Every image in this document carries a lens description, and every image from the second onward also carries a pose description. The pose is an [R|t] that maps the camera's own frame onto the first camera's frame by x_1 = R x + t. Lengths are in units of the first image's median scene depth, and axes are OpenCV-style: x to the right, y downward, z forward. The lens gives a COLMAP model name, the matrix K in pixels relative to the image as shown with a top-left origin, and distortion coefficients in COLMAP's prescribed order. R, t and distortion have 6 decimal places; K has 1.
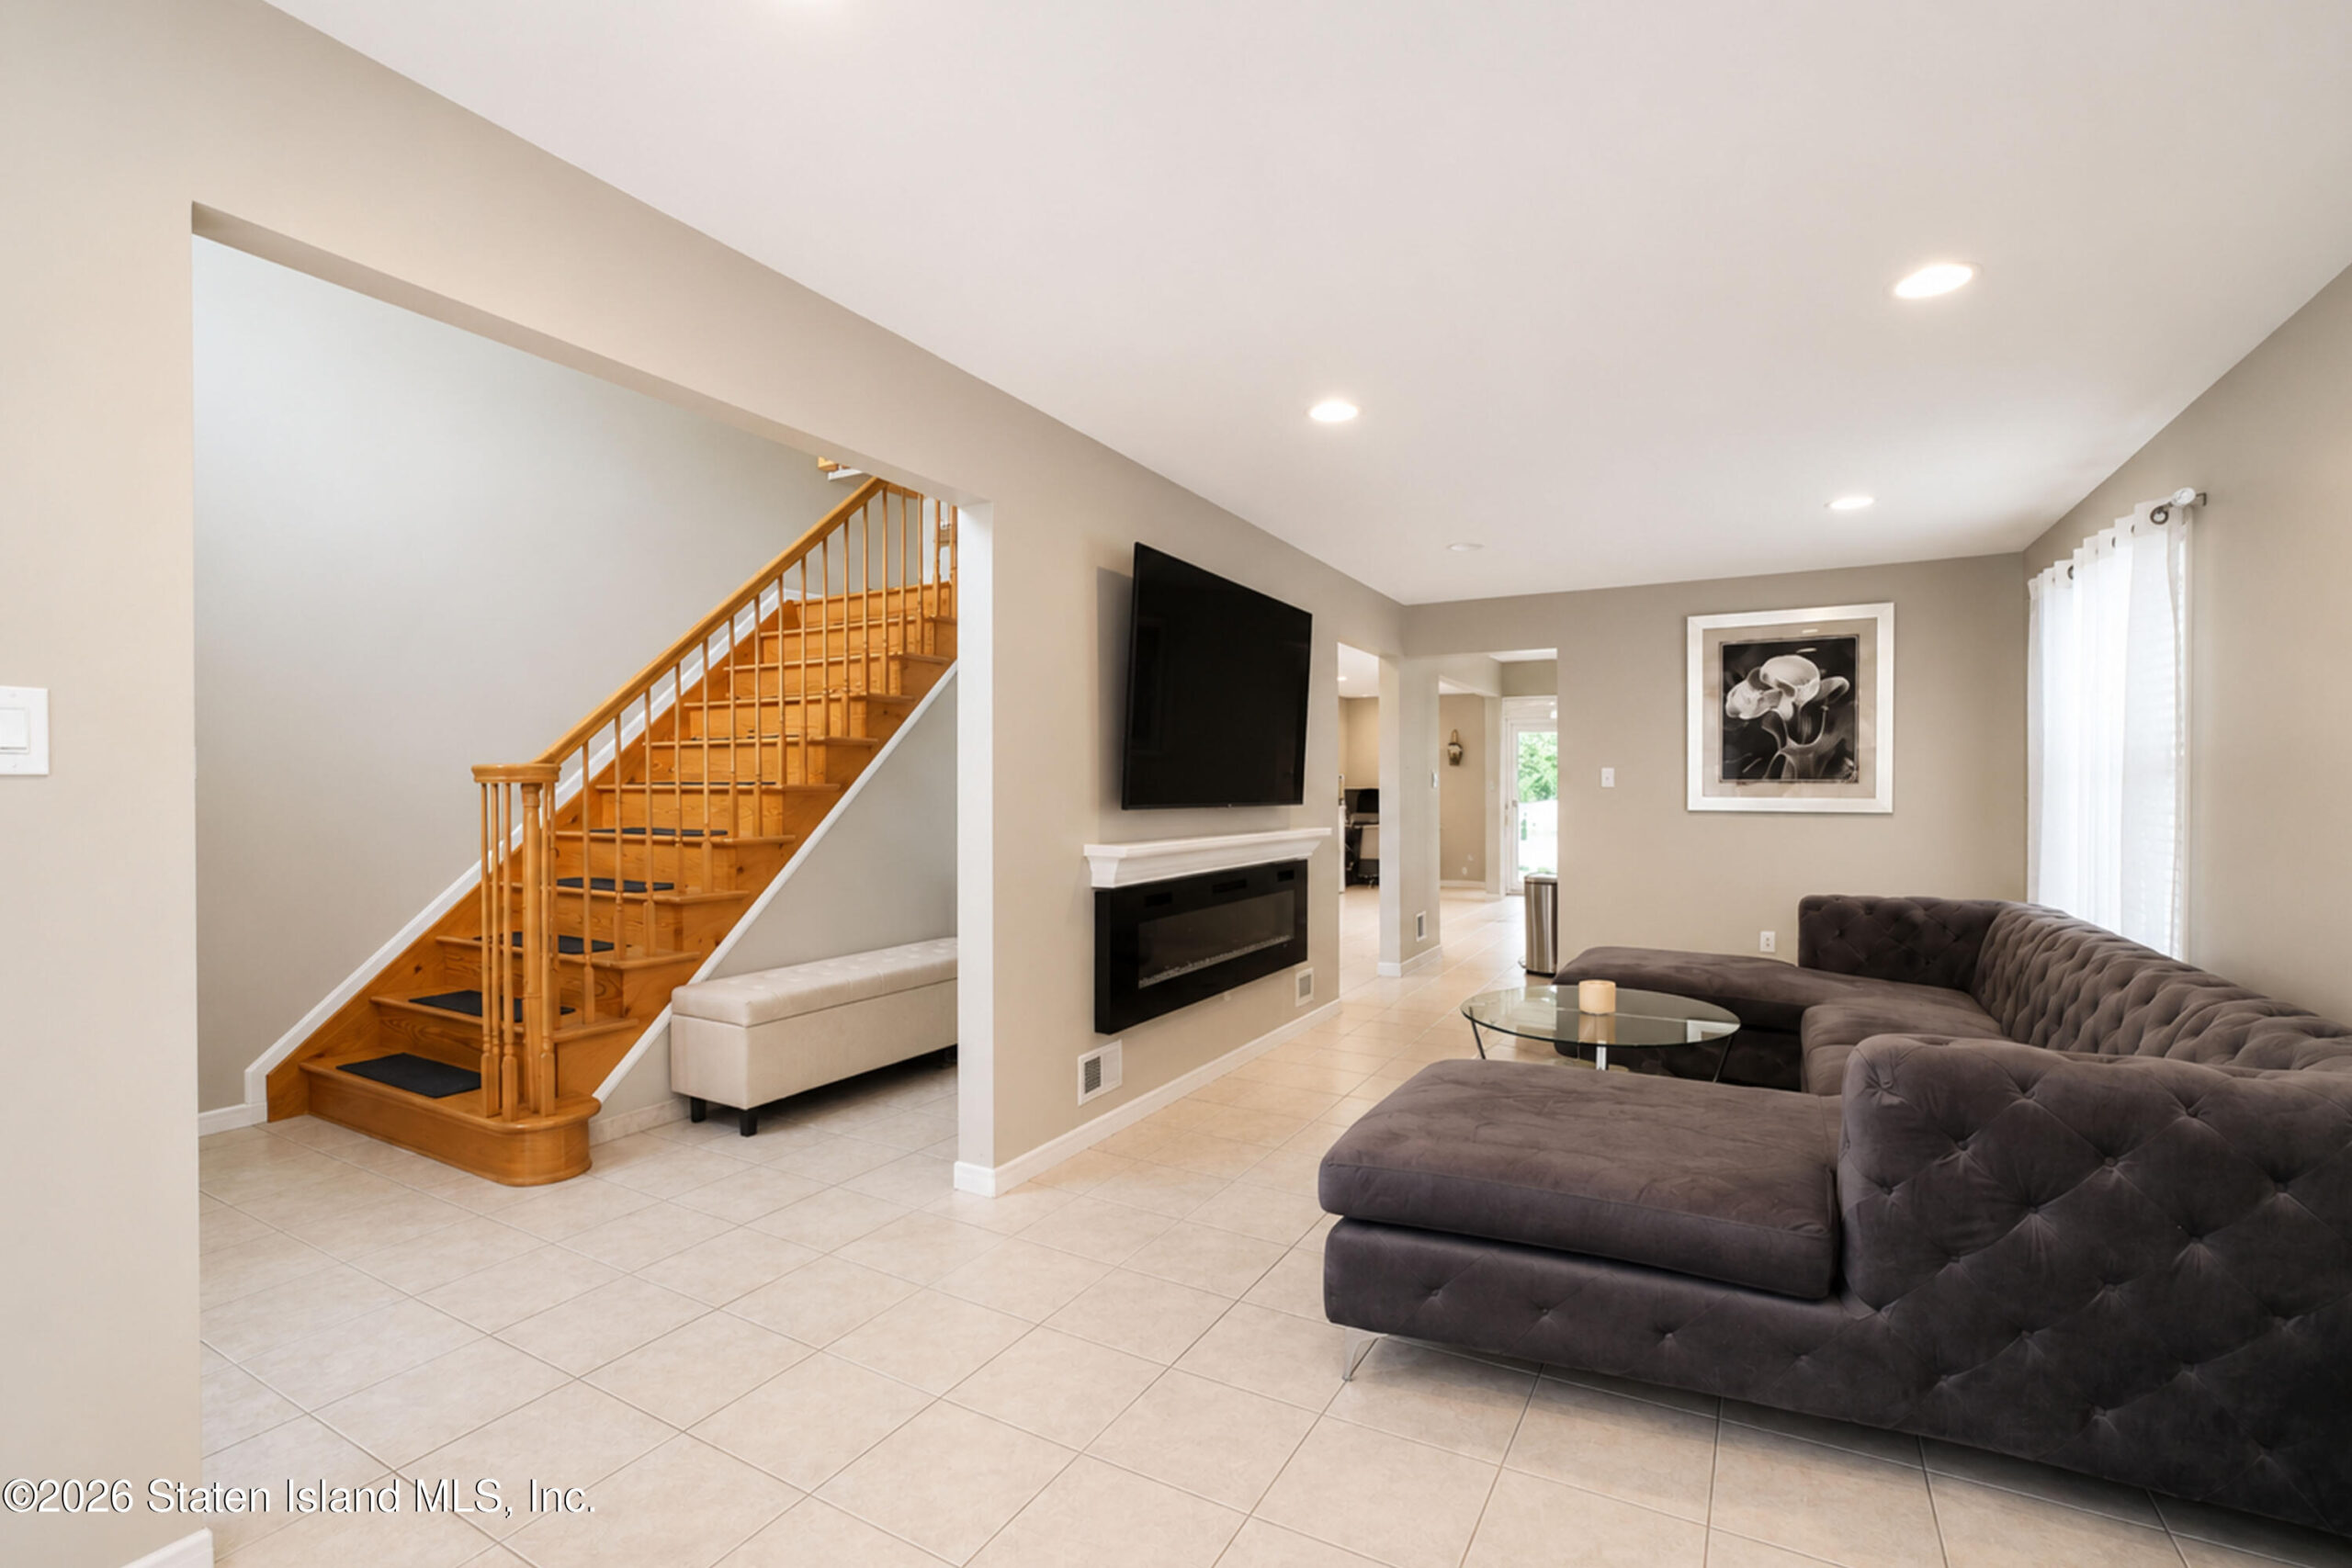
lens RADIAL K [[1015.0, 0, 1186.7], [0, 1015.0, 796.1], [0, 0, 1]] dist [-0.002528, 0.003920]
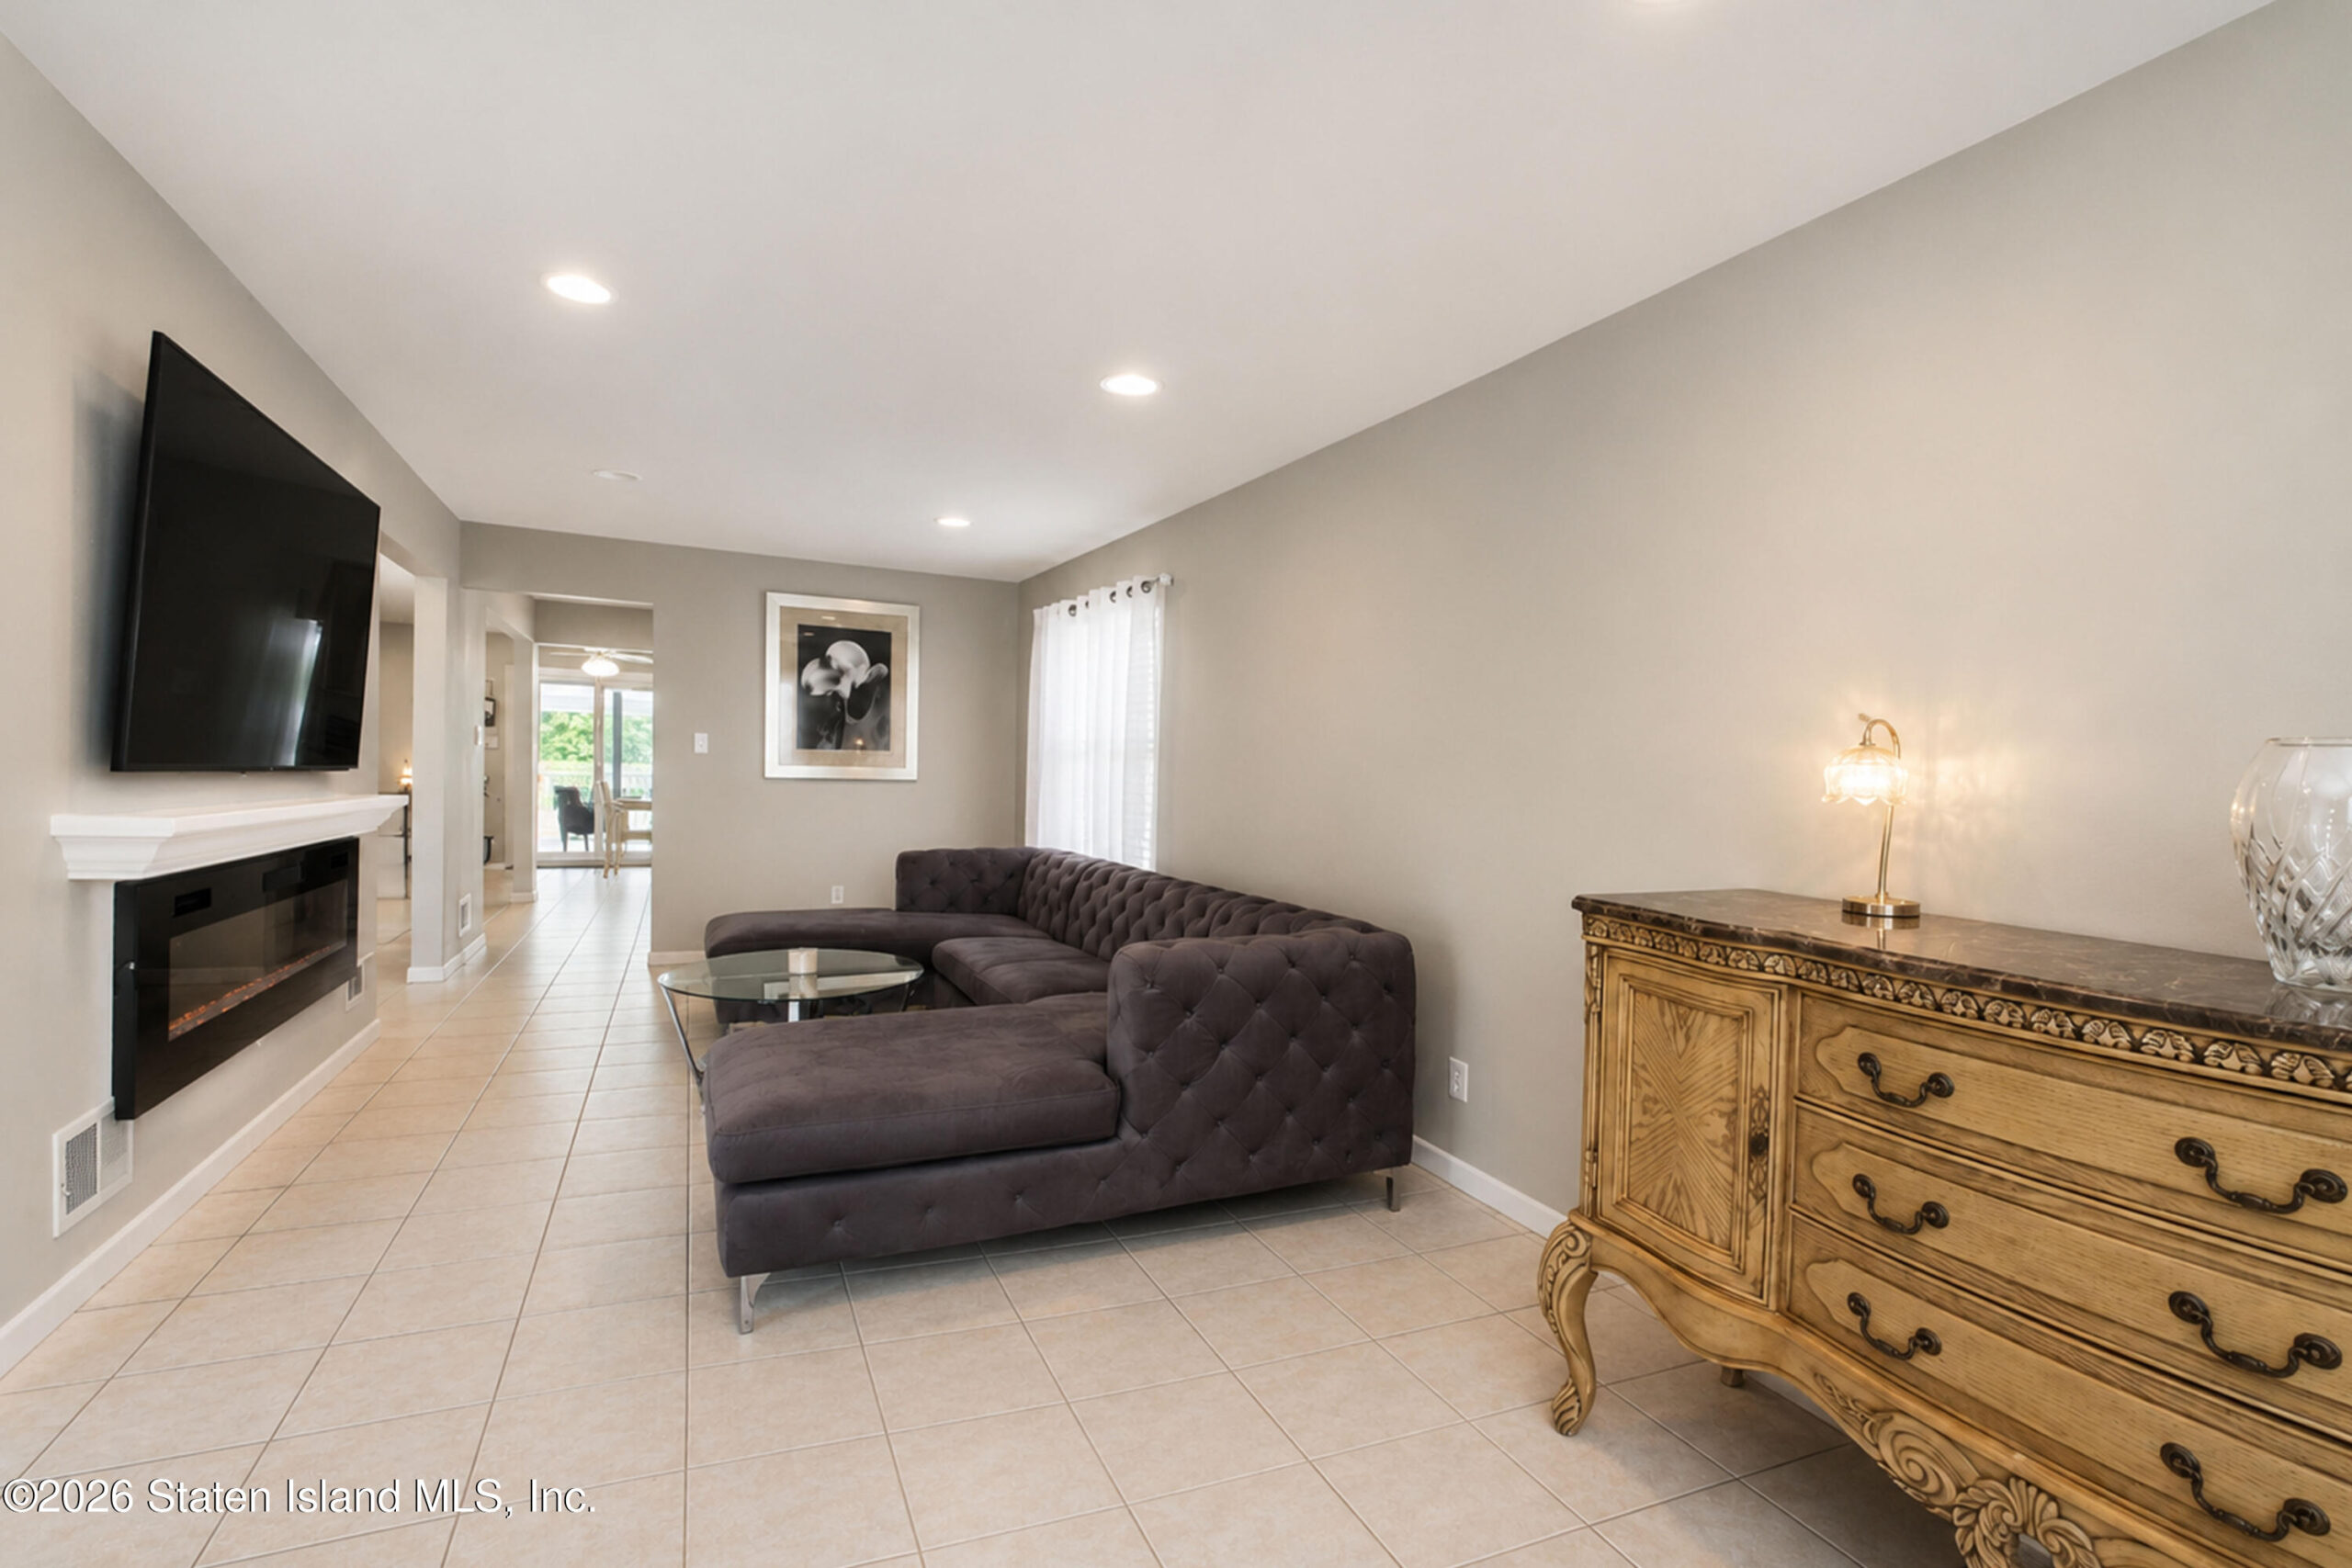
lens RADIAL K [[1015.0, 0, 1190.1], [0, 1015.0, 795.9], [0, 0, 1]] dist [-0.002528, 0.003920]
pose [[0.575154, 0.000338, 0.818045, -0.145987], [-0.024042, 0.999575, 0.016490, 0.006662], [-0.817692, -0.029151, 0.574918, 0.055167]]
